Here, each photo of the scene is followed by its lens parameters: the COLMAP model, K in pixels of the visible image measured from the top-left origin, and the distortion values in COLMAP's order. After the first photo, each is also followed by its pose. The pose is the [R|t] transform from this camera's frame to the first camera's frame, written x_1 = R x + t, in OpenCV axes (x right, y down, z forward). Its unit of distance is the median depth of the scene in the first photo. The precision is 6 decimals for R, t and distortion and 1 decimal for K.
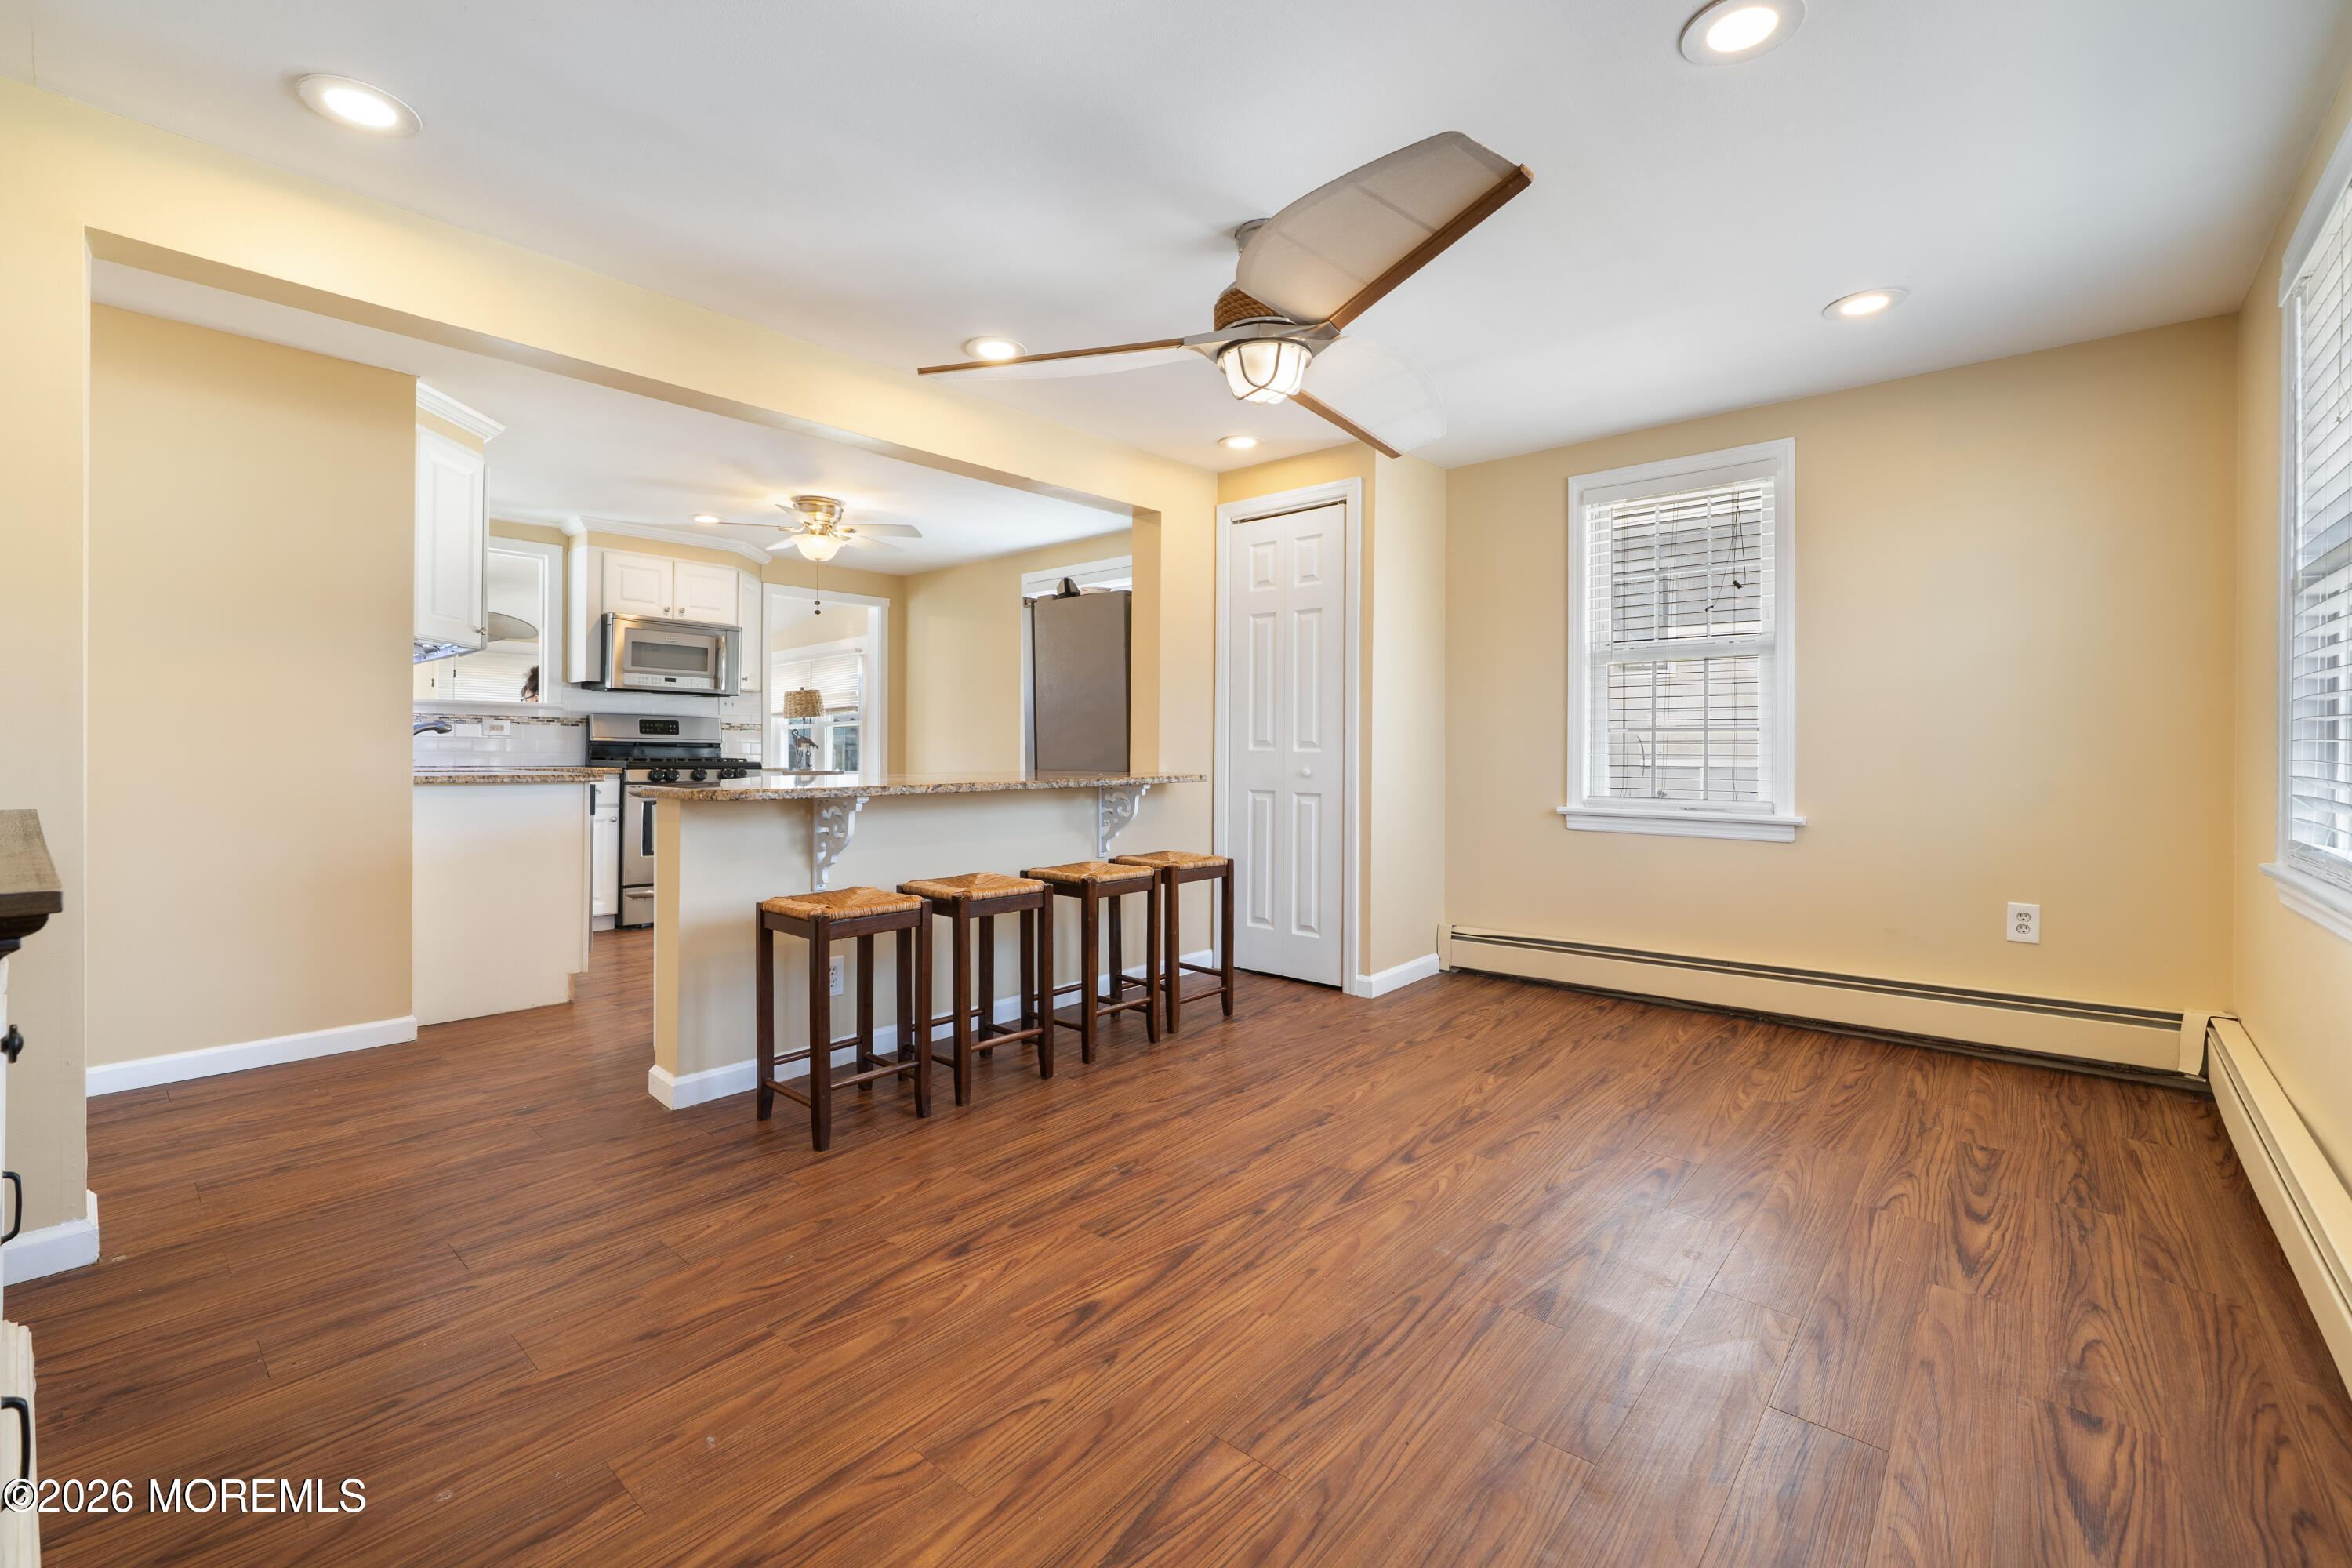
lens RADIAL K [[984.5, 0, 1172.9], [0, 984.5, 748.5], [0, 0, 1]] dist [-0.000896, 0.003152]
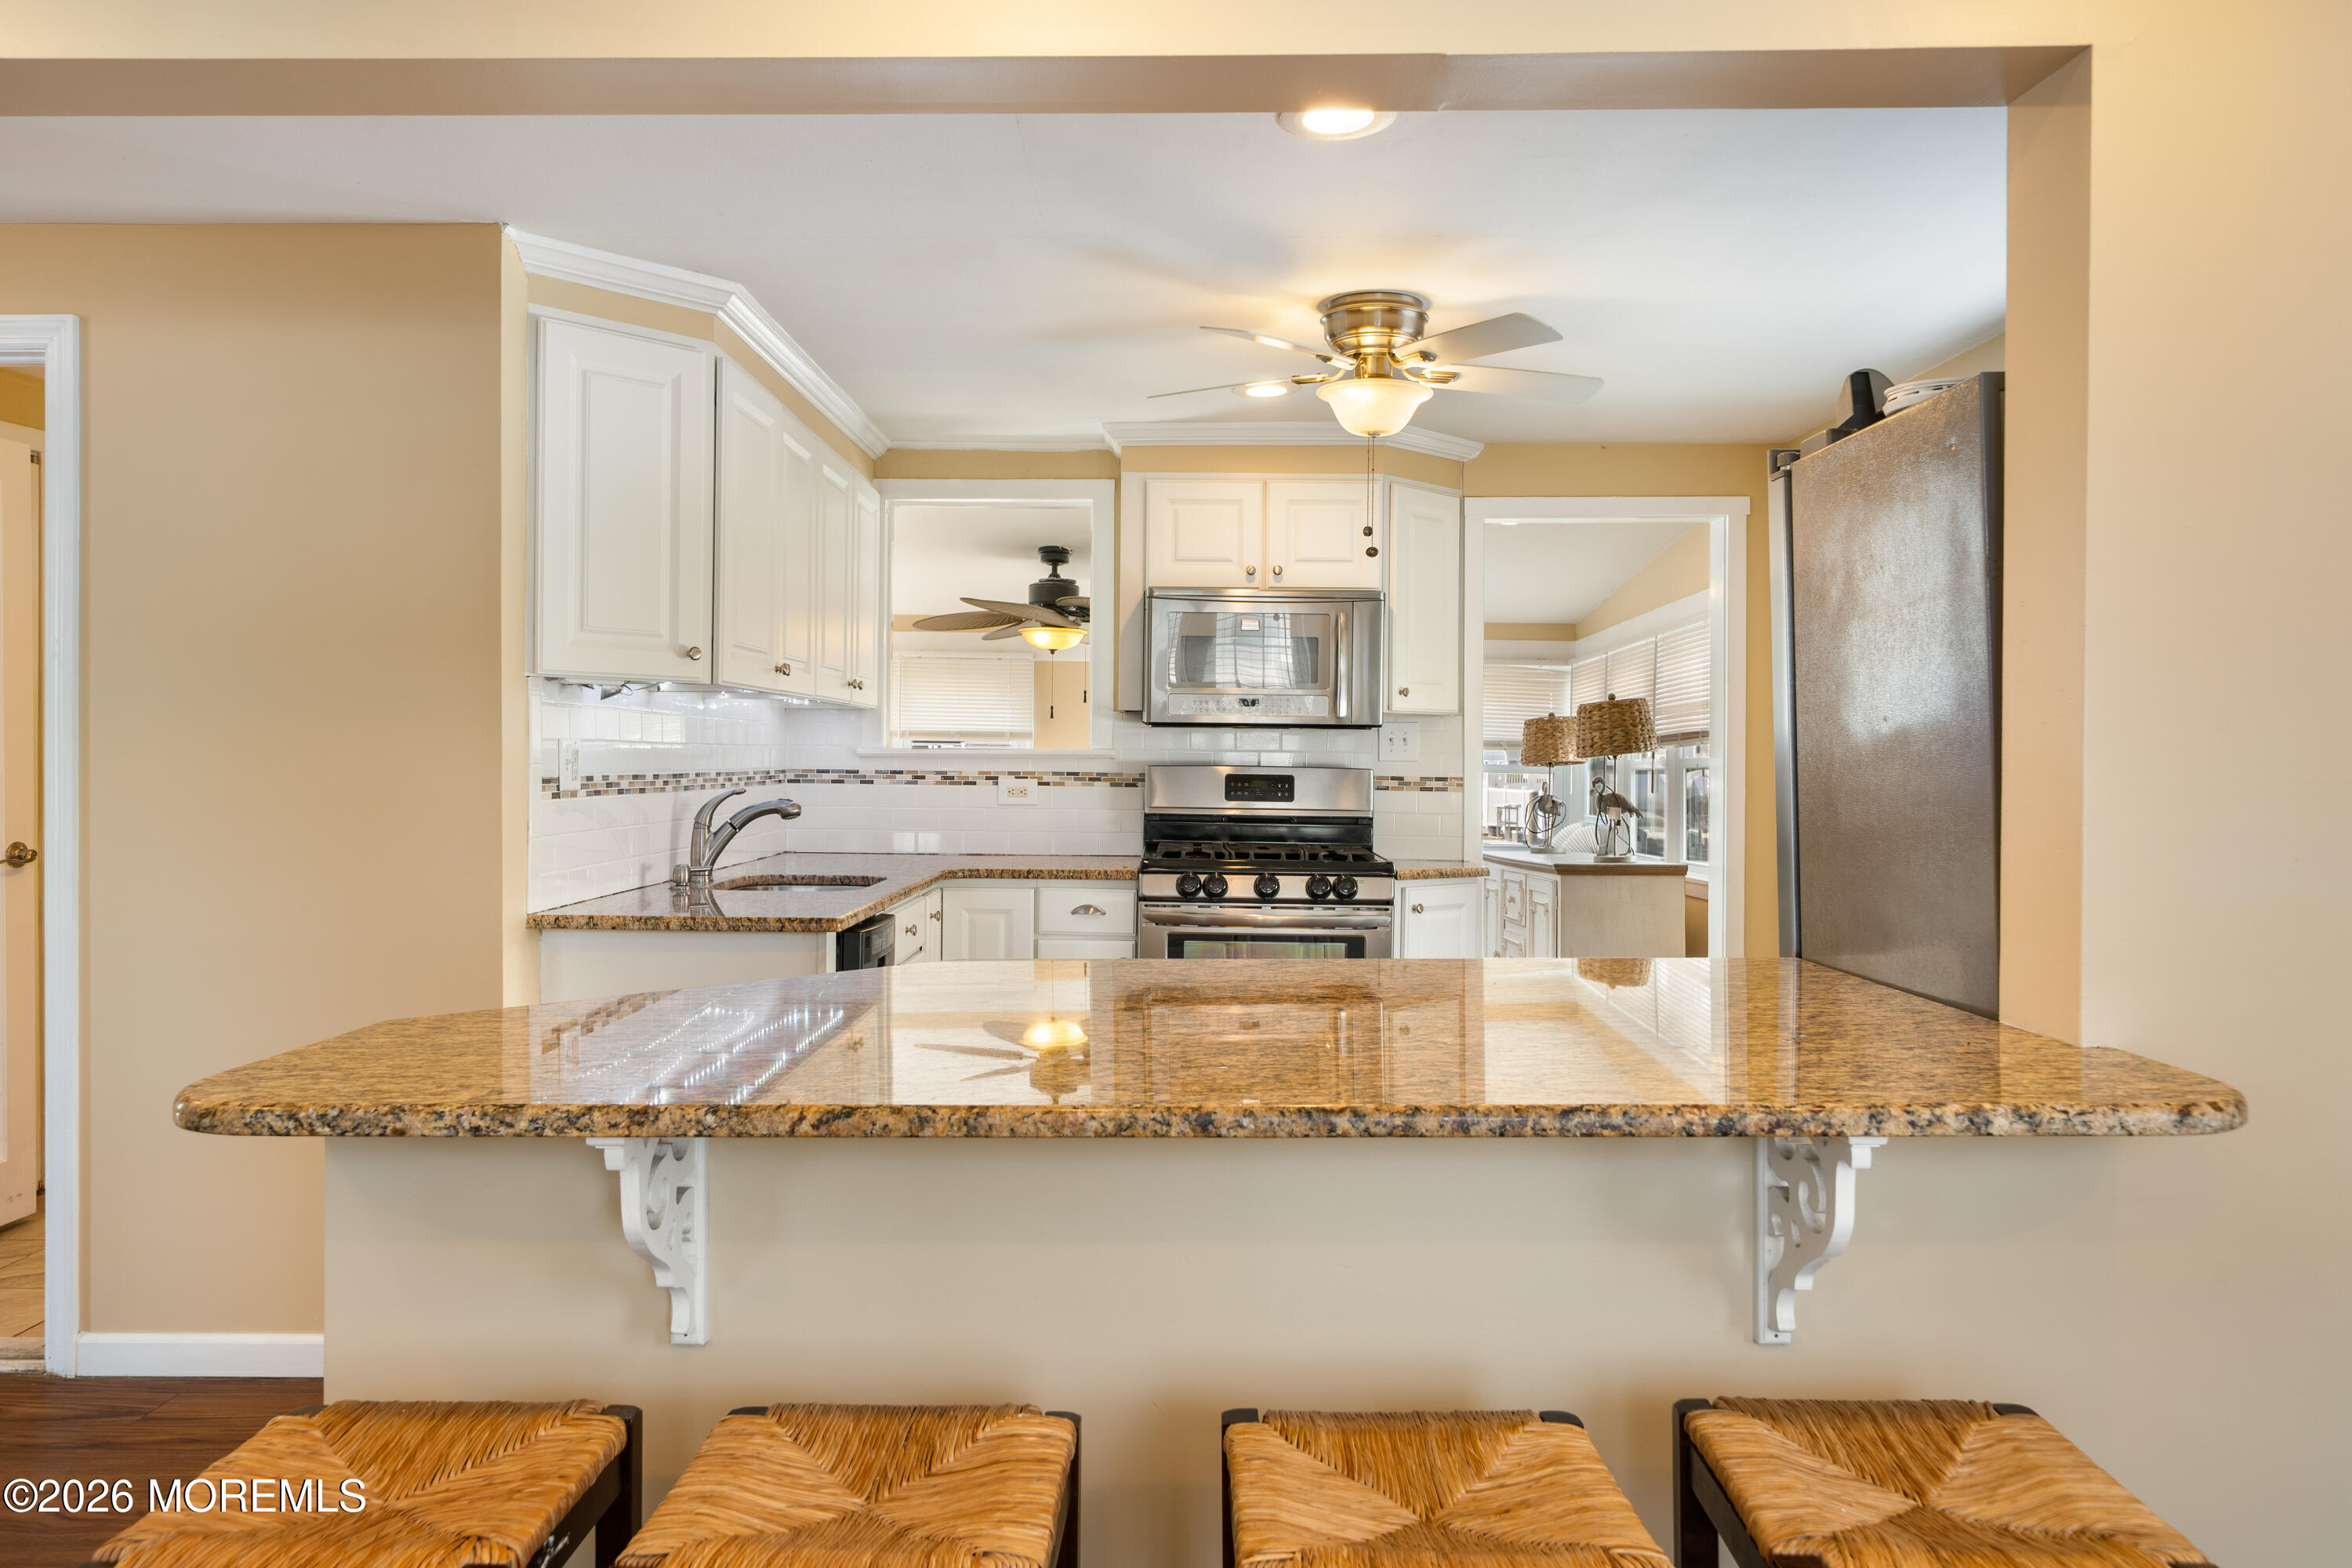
lens RADIAL K [[1576.6, 0, 1168.6], [0, 1576.6, 758.6], [0, 0, 1]] dist [-0.002615, 0.000085]
pose [[0.658081, -0.001628, -0.752946, 0.155768], [0.000356, 0.999998, -0.001851, -0.055657], [0.752947, 0.000950, 0.658080, 0.596036]]
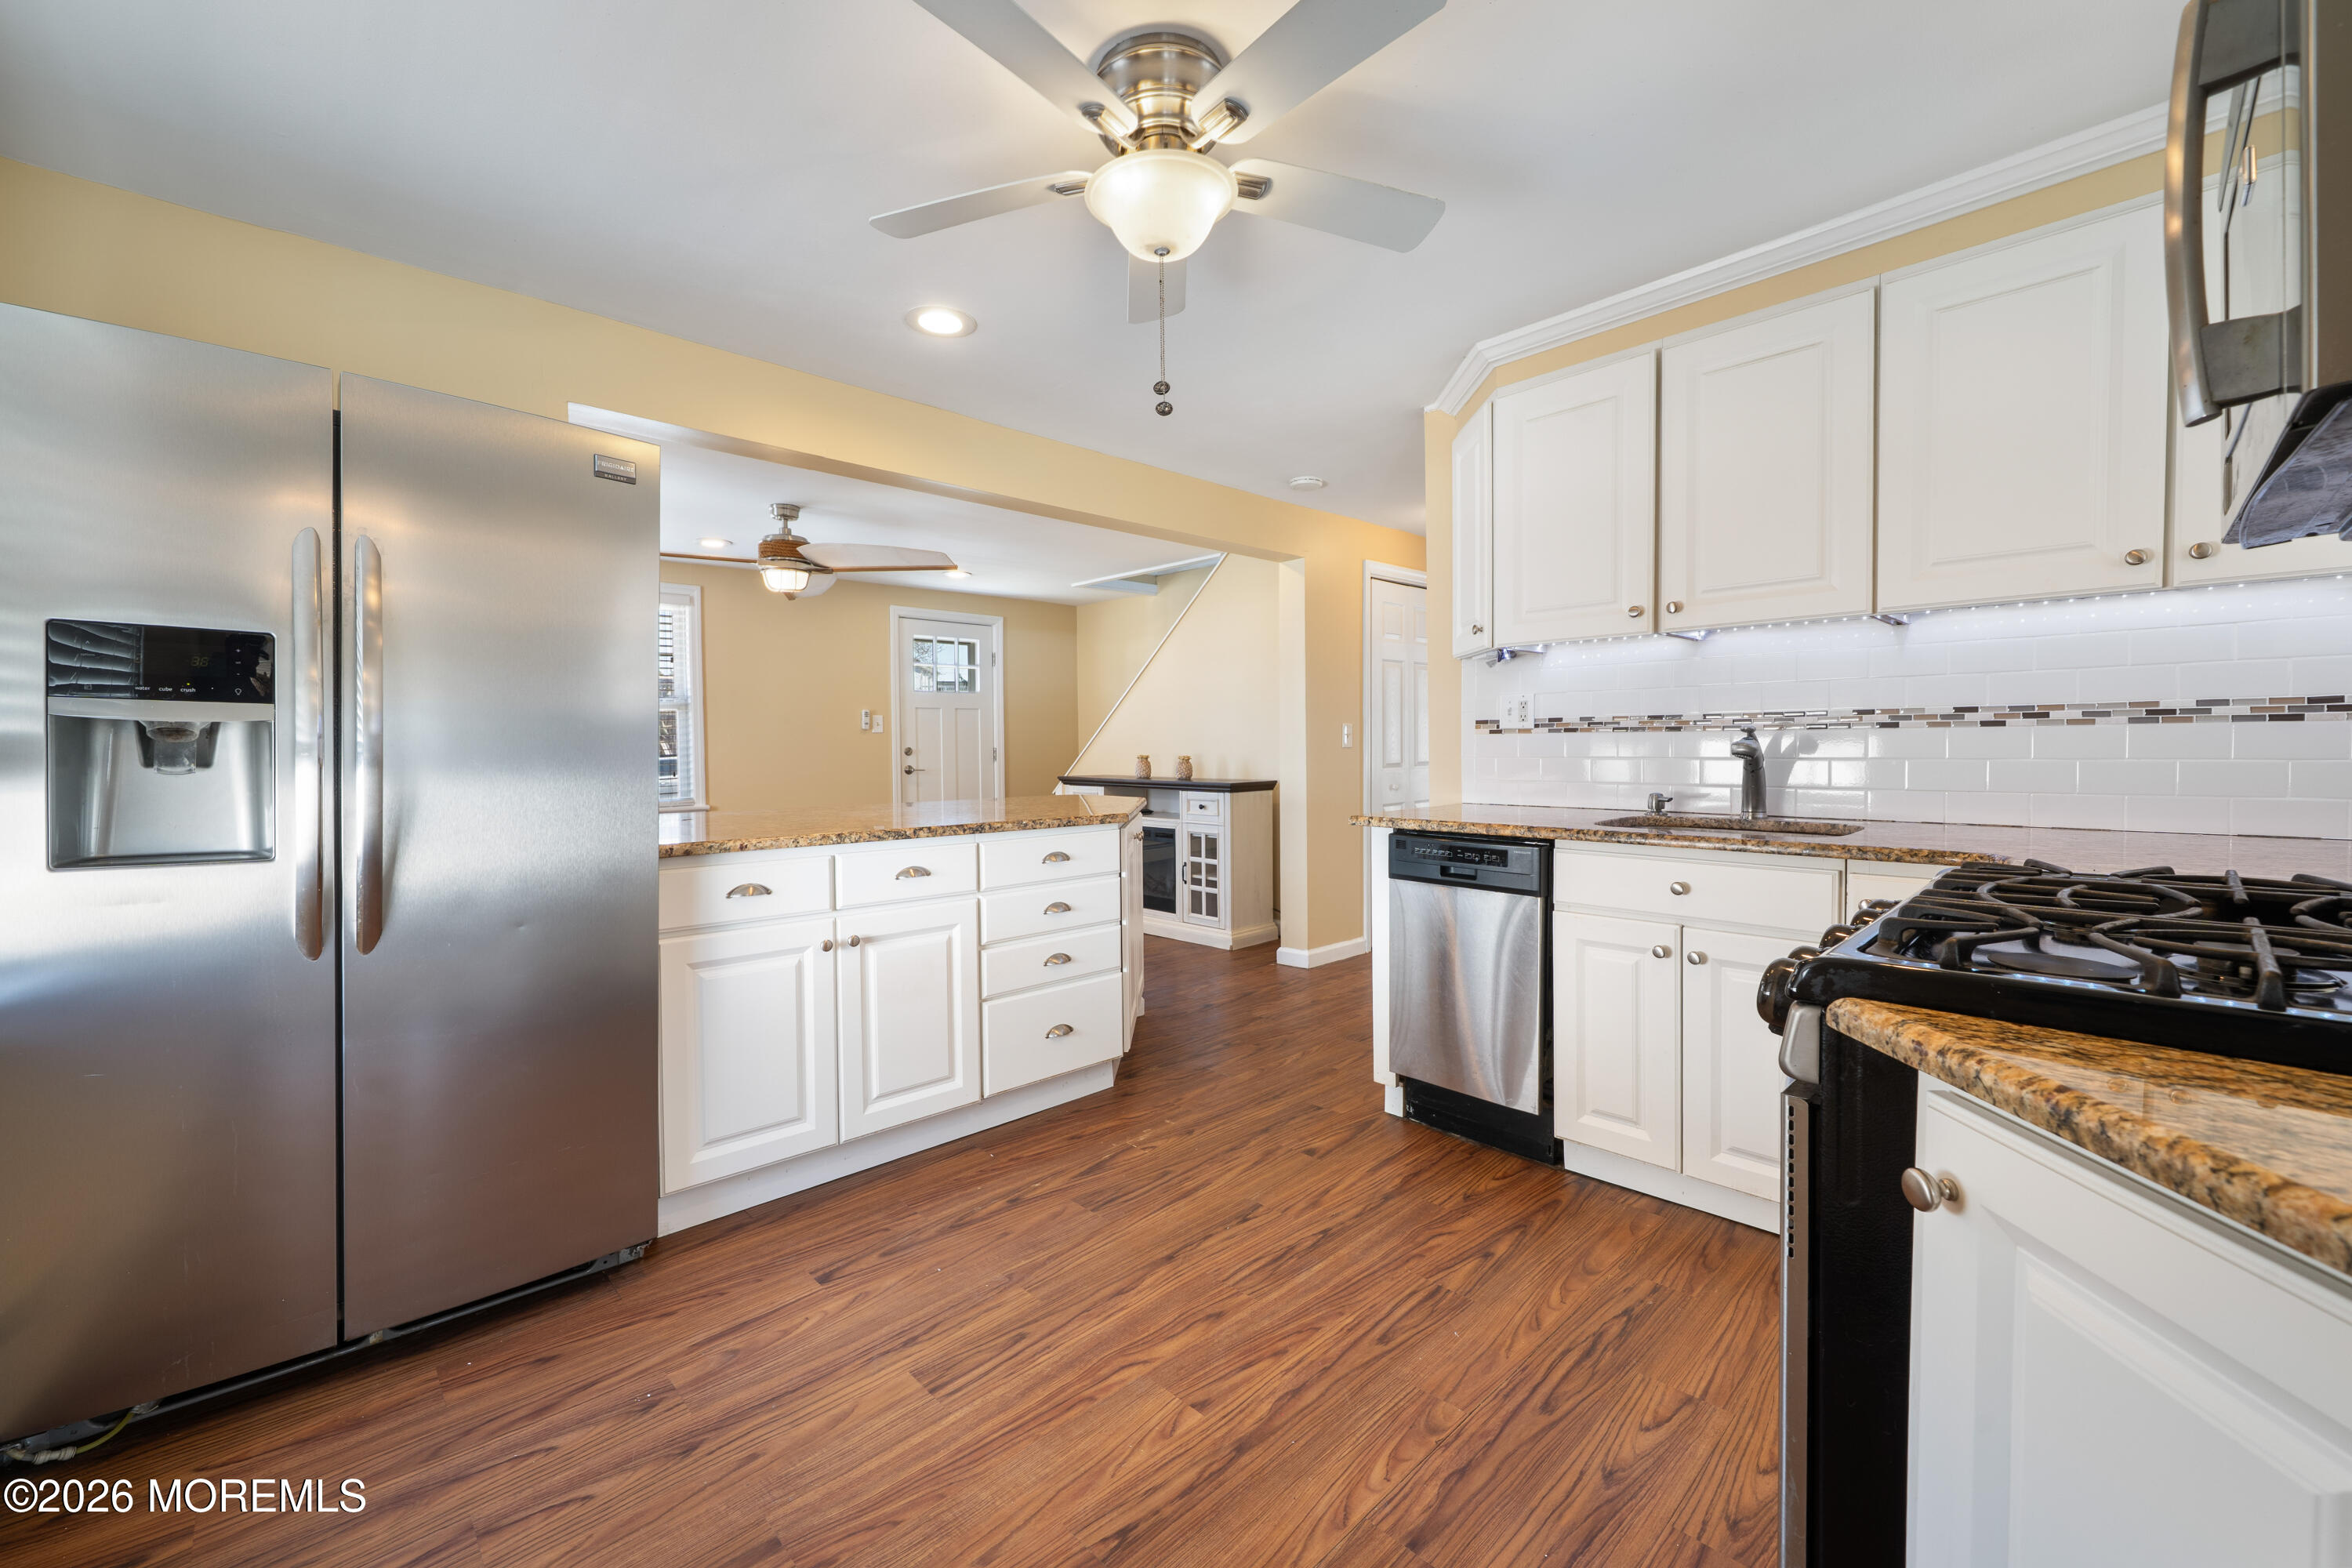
lens RADIAL K [[943.1, 0, 1171.1], [0, 943.1, 760.5], [0, 0, 1]] dist [0.001837, 0.000592]
pose [[-0.996401, 0.004502, 0.084648, -0.509141], [0.005918, 0.999847, 0.016487, -0.027433], [-0.084561, 0.016928, -0.996275, 1.733808]]
